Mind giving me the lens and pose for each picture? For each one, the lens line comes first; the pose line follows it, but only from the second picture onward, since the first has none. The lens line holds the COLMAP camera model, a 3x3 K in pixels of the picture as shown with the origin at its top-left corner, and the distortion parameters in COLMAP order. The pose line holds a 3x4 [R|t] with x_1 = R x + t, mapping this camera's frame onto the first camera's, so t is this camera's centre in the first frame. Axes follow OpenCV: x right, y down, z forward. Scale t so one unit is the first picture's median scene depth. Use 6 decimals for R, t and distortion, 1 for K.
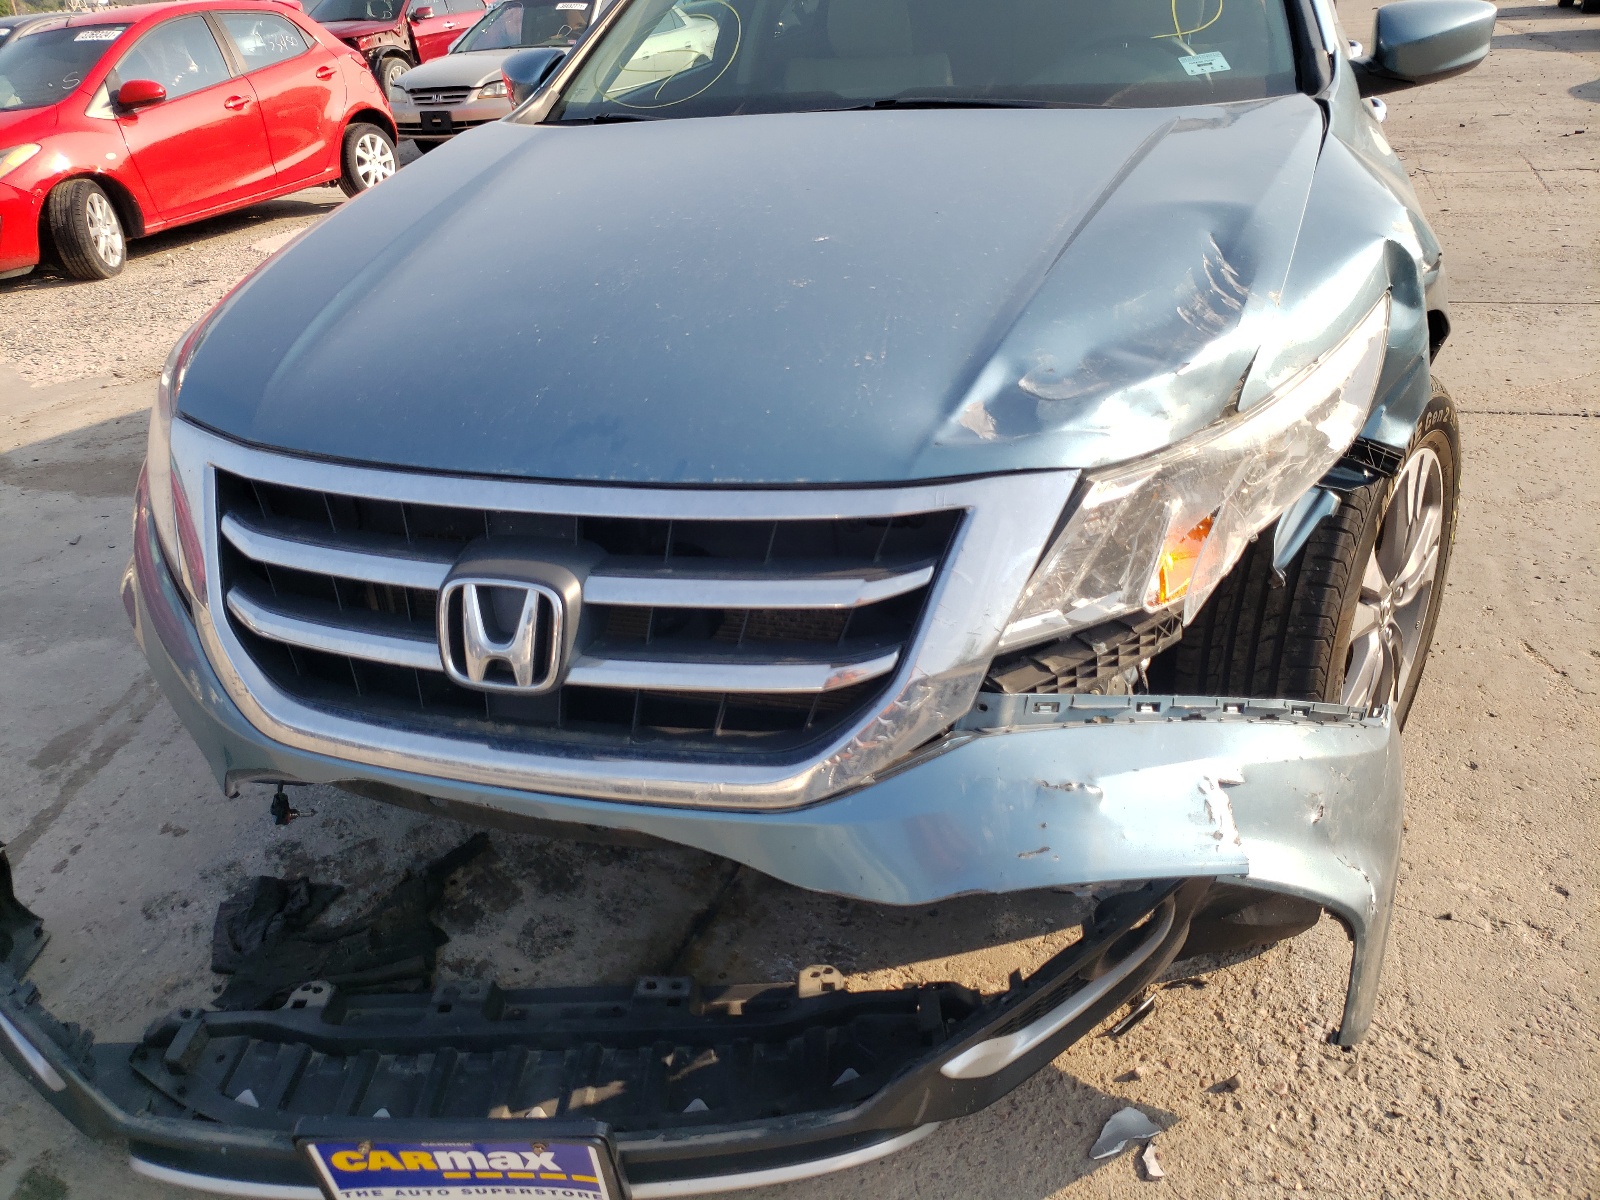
lens RADIAL K [[1335.0, 0, 800.0], [0, 1335.0, 600.0], [0, 0, 1]] dist [-0.000127, -0.004864]
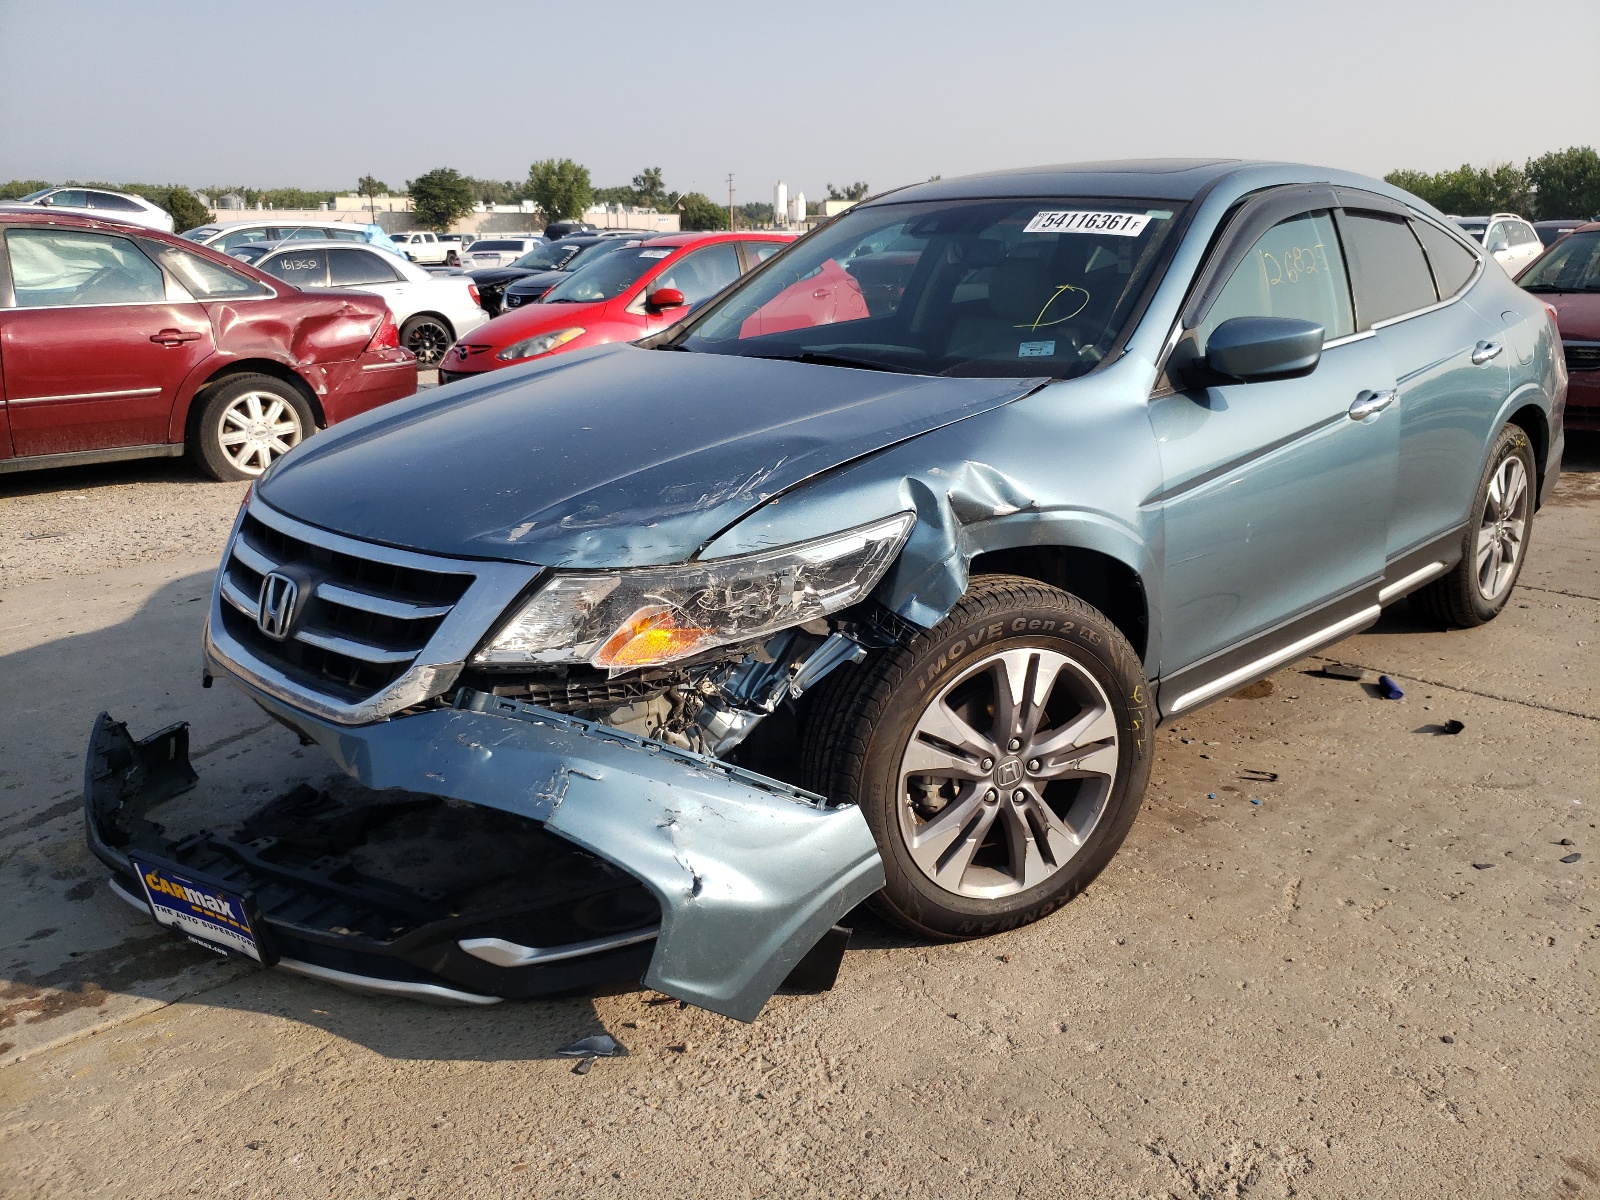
lens RADIAL K [[1335.0, 0, 800.0], [0, 1335.0, 600.0], [0, 0, 1]] dist [-0.000127, -0.004864]
pose [[0.892524, 0.174196, -0.416001, 1.106242], [-0.236802, 0.966025, -0.103541, 0.036764], [0.383831, 0.190923, 0.903450, -0.348280]]
